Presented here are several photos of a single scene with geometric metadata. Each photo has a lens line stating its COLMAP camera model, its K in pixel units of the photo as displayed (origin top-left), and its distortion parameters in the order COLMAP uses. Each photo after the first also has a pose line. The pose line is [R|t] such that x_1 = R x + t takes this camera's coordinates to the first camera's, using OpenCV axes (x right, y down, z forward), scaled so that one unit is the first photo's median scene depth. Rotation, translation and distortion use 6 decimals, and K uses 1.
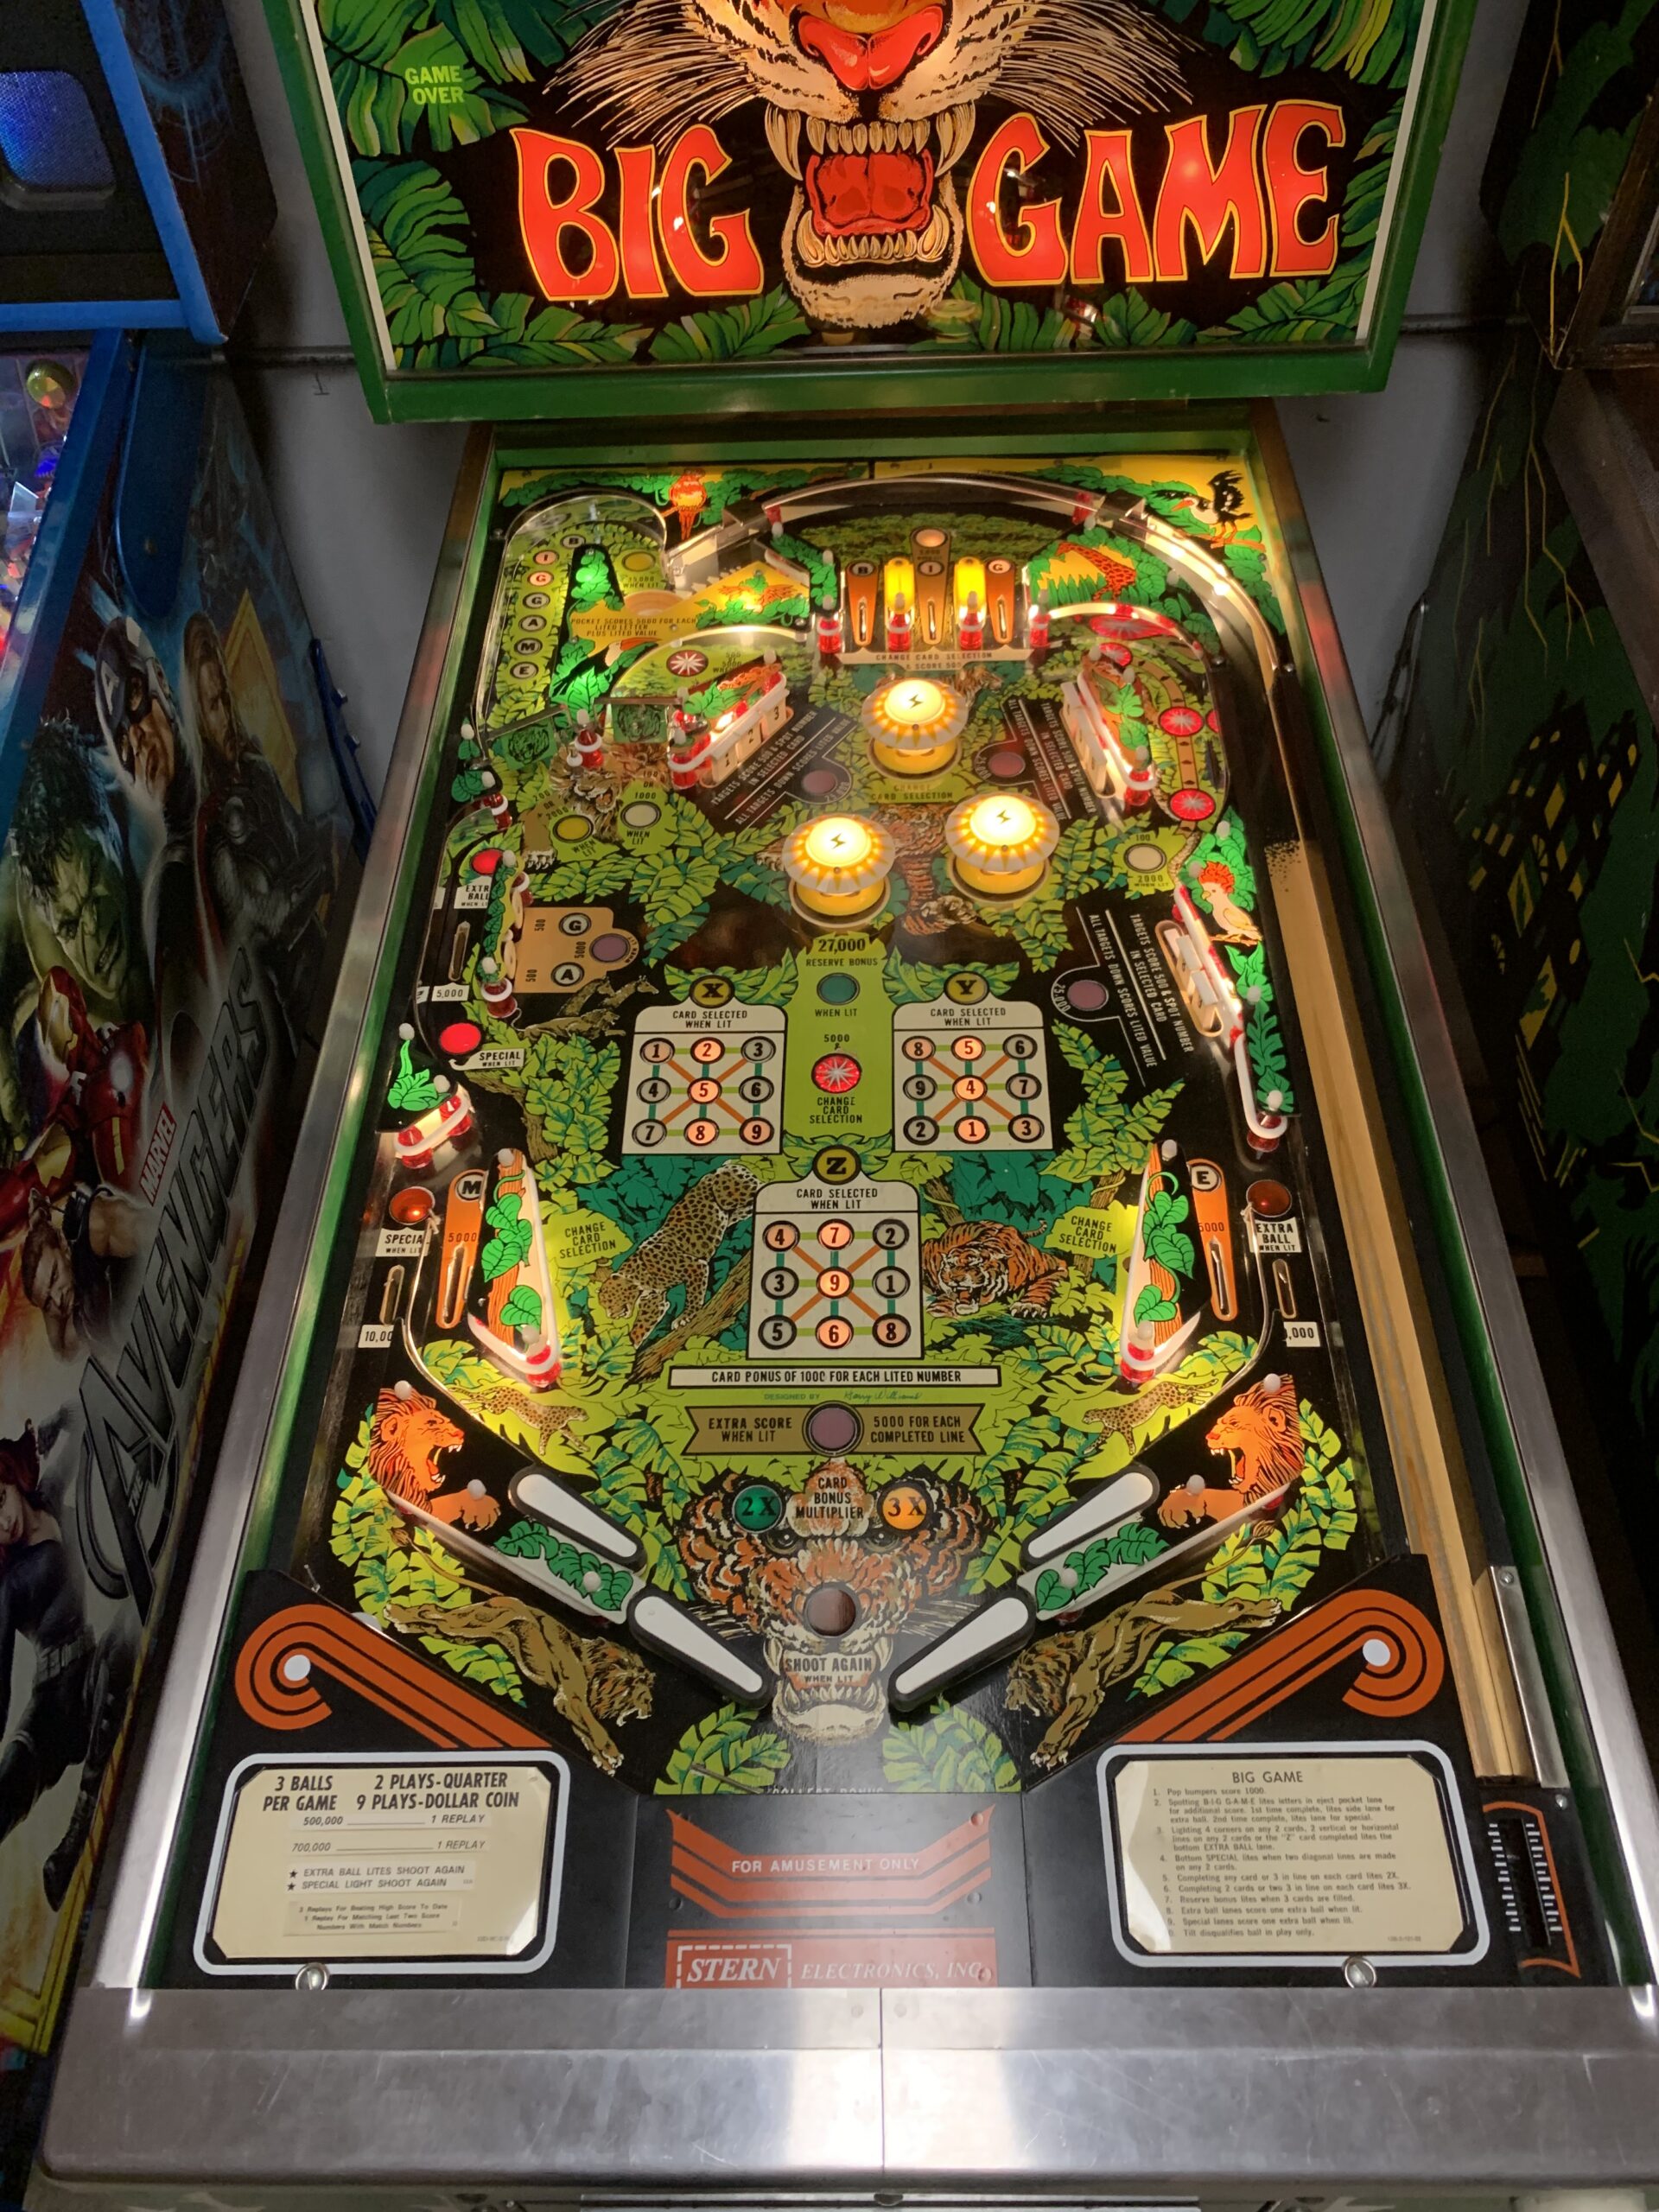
lens RADIAL K [[1712.6, 0, 833.3], [0, 1712.6, 1135.8], [0, 0, 1]] dist [0.033255, -0.051403]
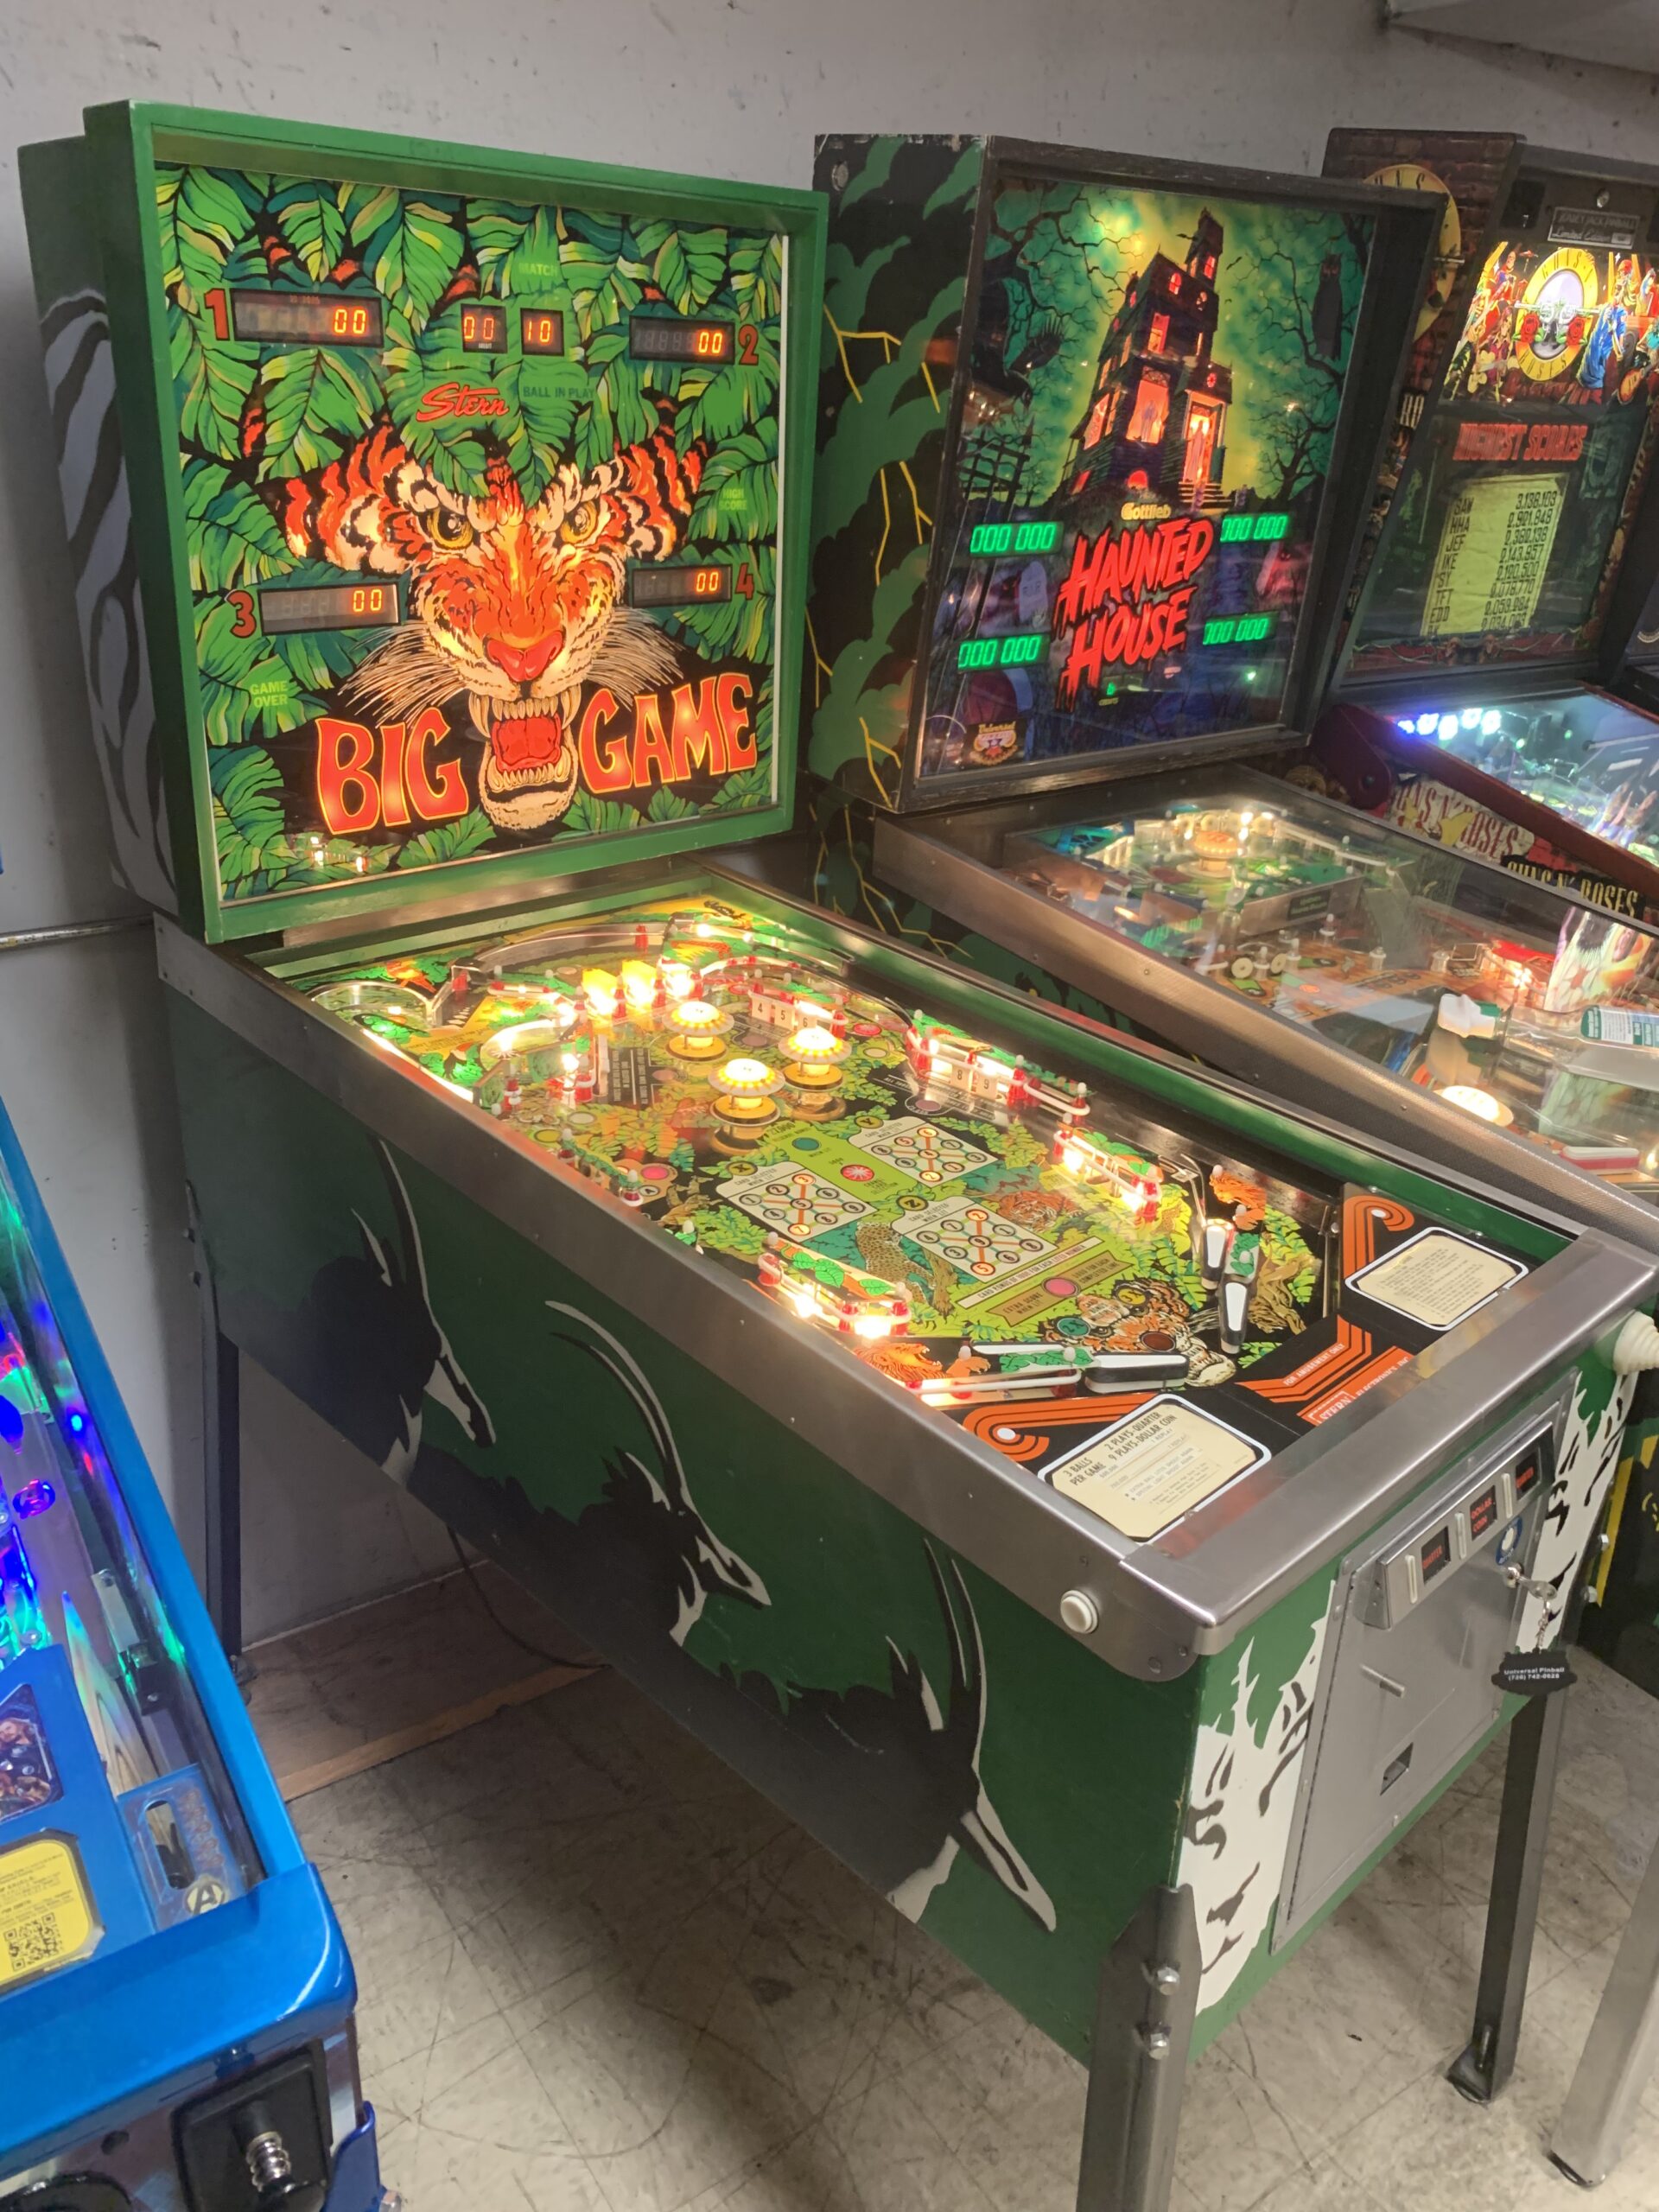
lens RADIAL K [[1712.6, 0, 859.0], [0, 1712.6, 1106.0], [0, 0, 1]] dist [0.033255, -0.051403]
pose [[0.705418, -0.222623, 0.672922, -0.901009], [0.497089, 0.832160, -0.245790, 0.257585], [-0.505260, 0.507887, 0.697684, -0.062028]]
